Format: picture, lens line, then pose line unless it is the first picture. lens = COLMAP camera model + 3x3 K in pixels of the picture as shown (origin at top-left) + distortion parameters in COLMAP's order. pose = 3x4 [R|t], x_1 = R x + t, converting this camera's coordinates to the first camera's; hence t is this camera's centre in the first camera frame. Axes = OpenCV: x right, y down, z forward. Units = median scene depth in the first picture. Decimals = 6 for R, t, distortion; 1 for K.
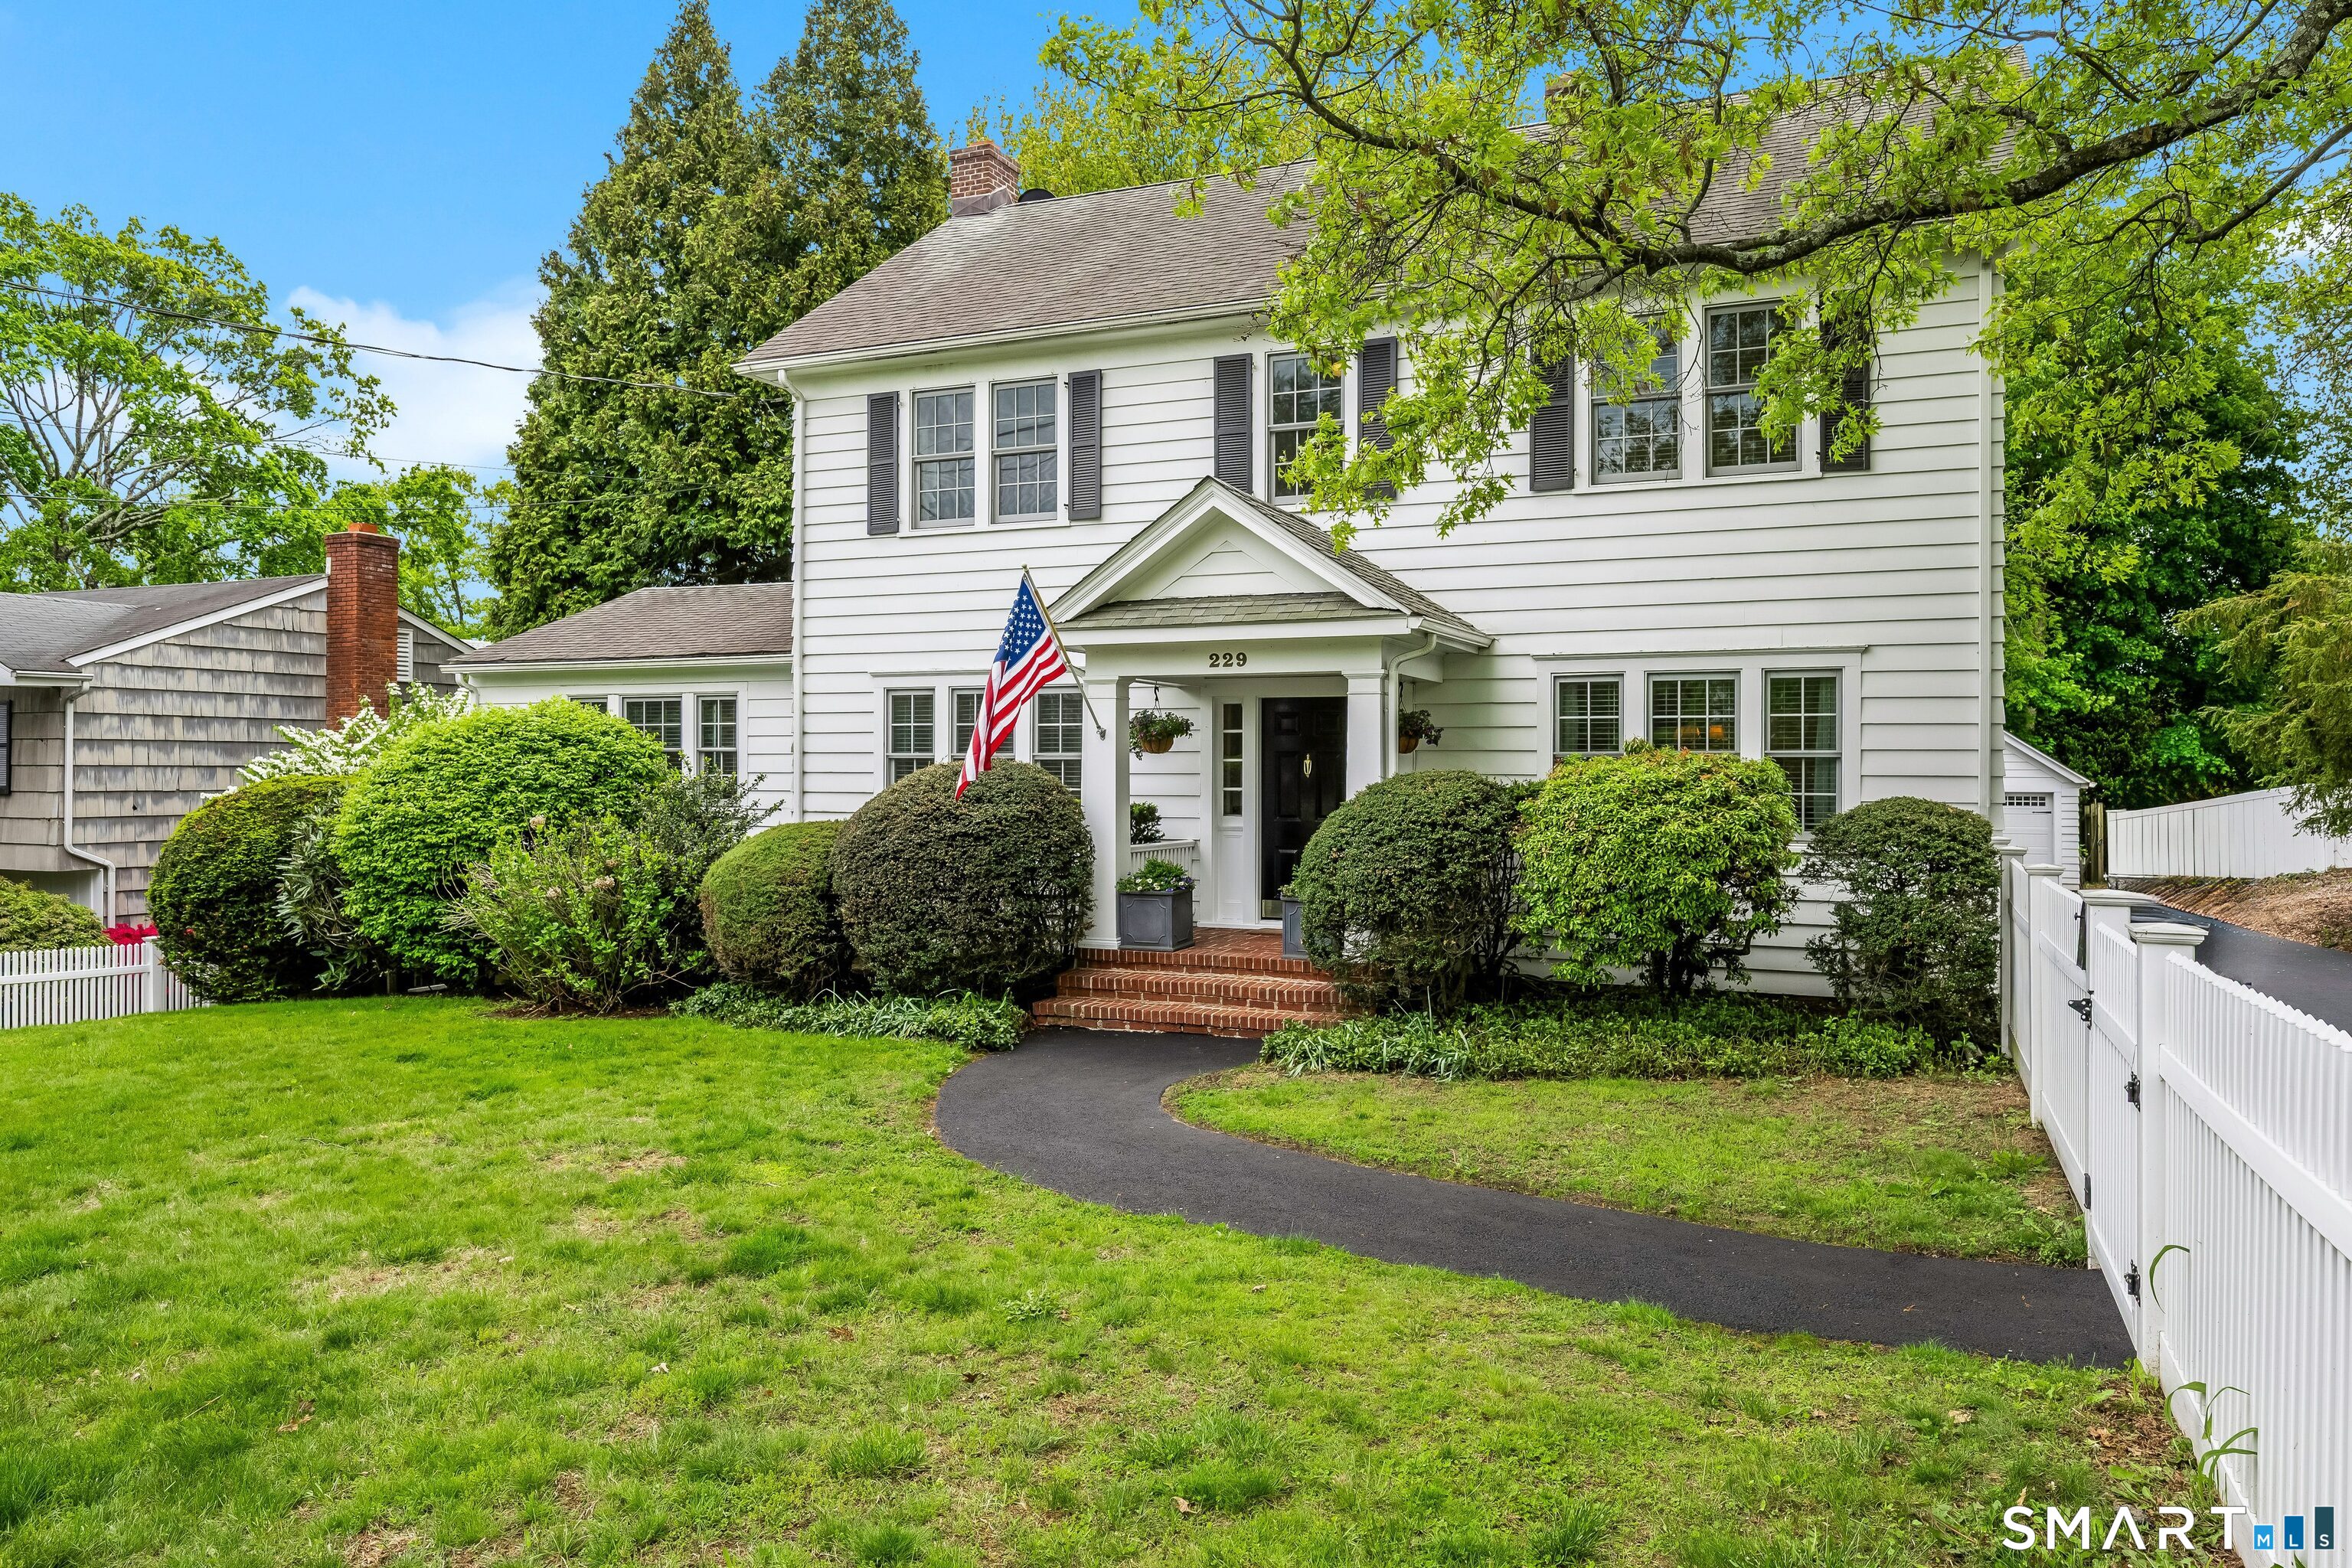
lens RADIAL K [[1615.3, 0, 1176.0], [0, 1615.3, 784.0], [0, 0, 1]] dist [-0.002005, -0.000418]
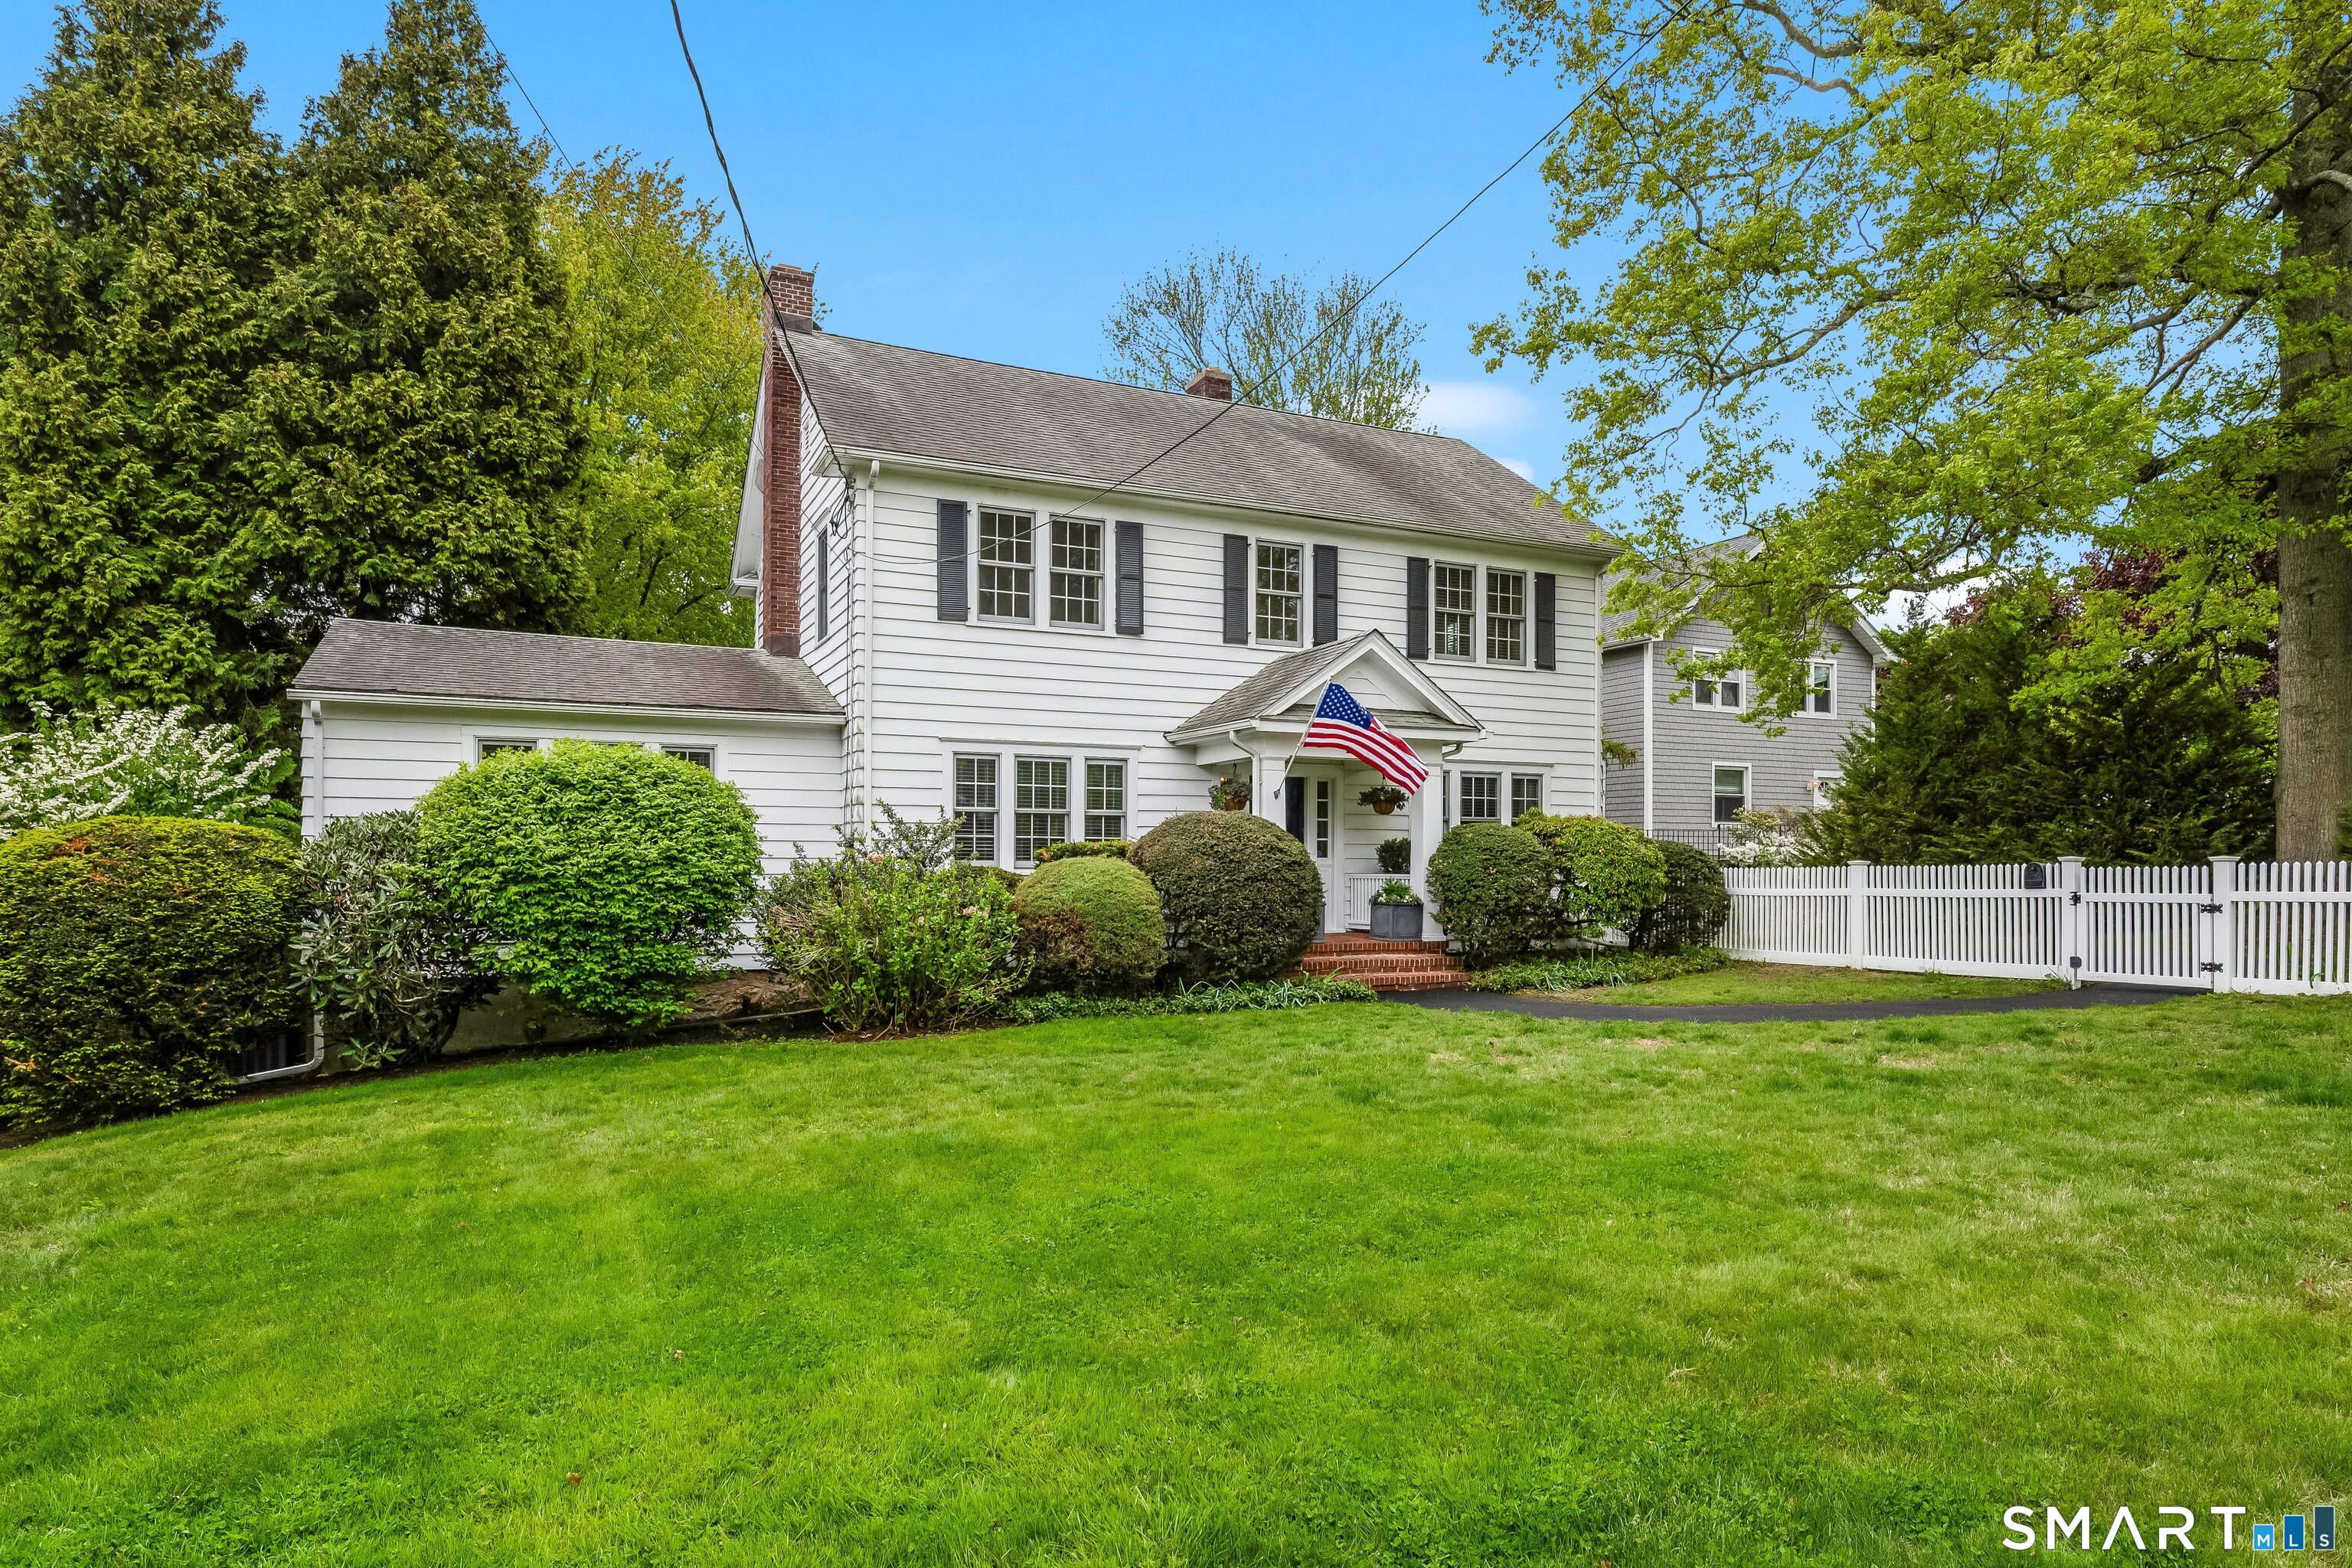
lens RADIAL K [[1344.6, 0, 1169.3], [0, 1344.6, 876.4], [0, 0, 1]] dist [-0.007697, -0.000827]
pose [[0.653666, -0.008266, 0.756738, -0.853274], [0.007458, 0.999962, 0.004481, 0.029697], [-0.756747, 0.002715, 0.653703, 0.249777]]
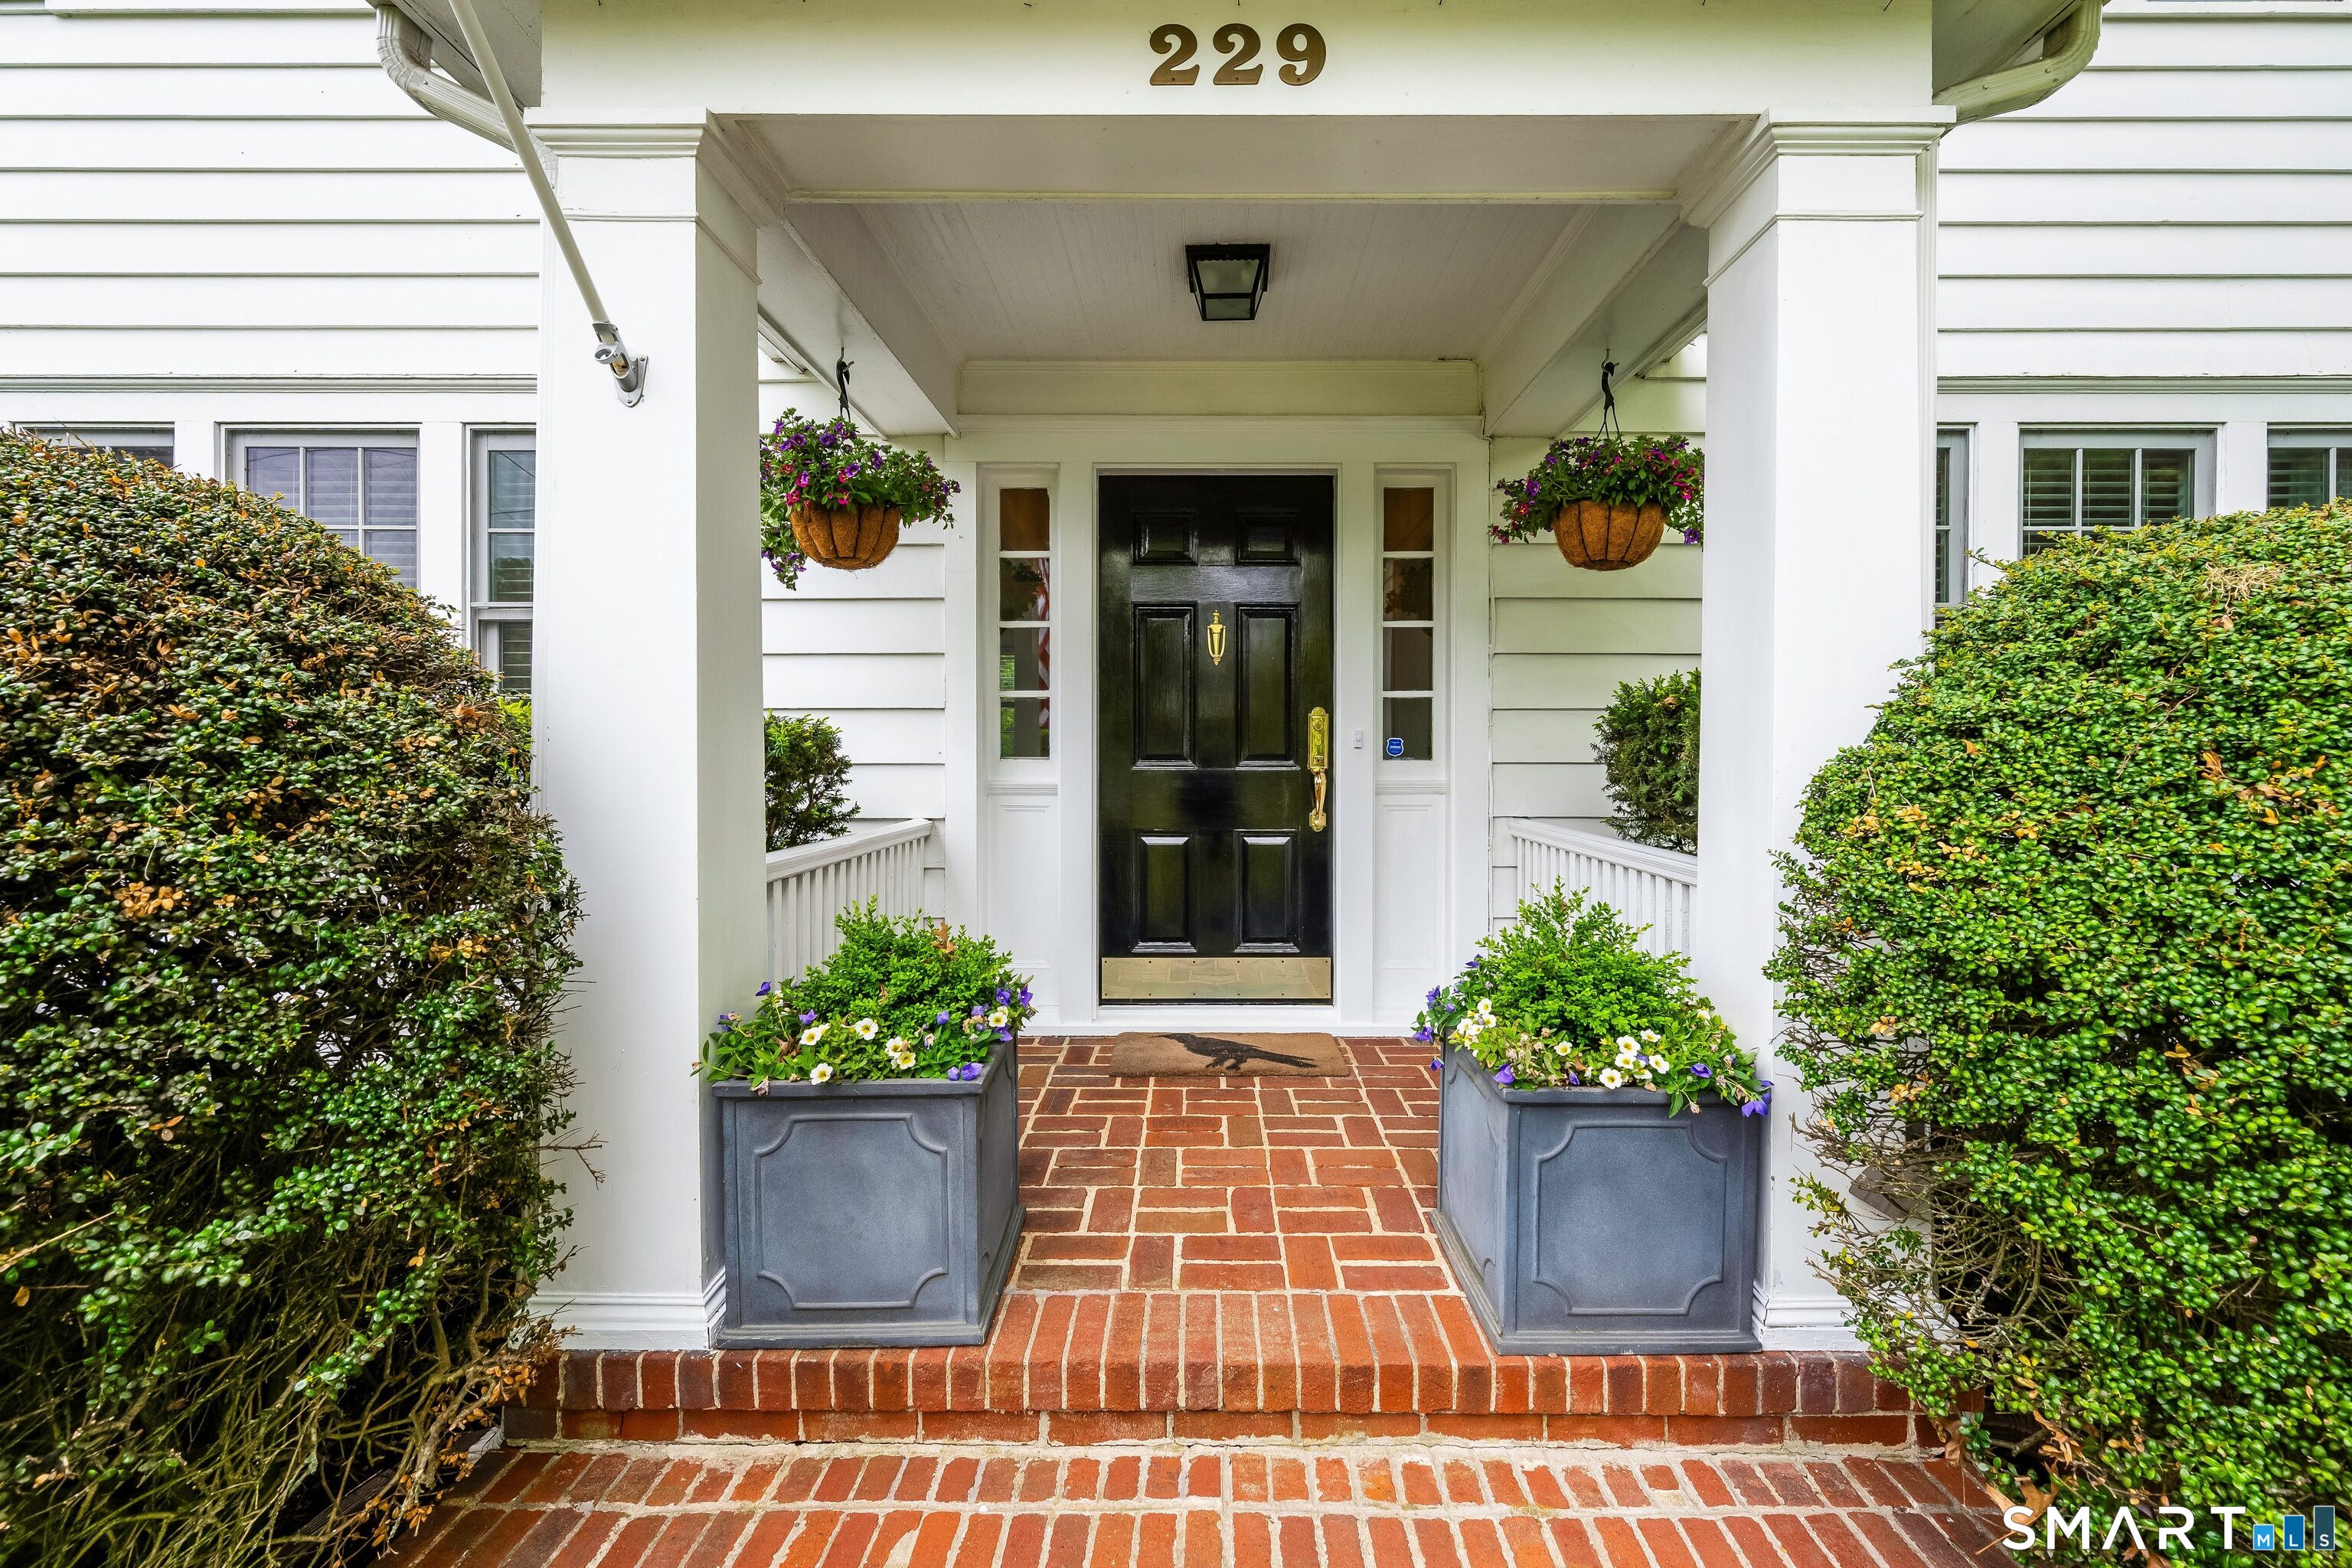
lens RADIAL K [[977.0, 0, 1199.0], [0, 977.0, 757.0], [0, 0, 1]] dist [-0.000116, -0.000037]
pose [[0.916282, -0.004034, 0.400512, -0.023567], [0.004872, 0.999988, -0.001075, 0.018861], [-0.400503, 0.002936, 0.916291, 0.715450]]
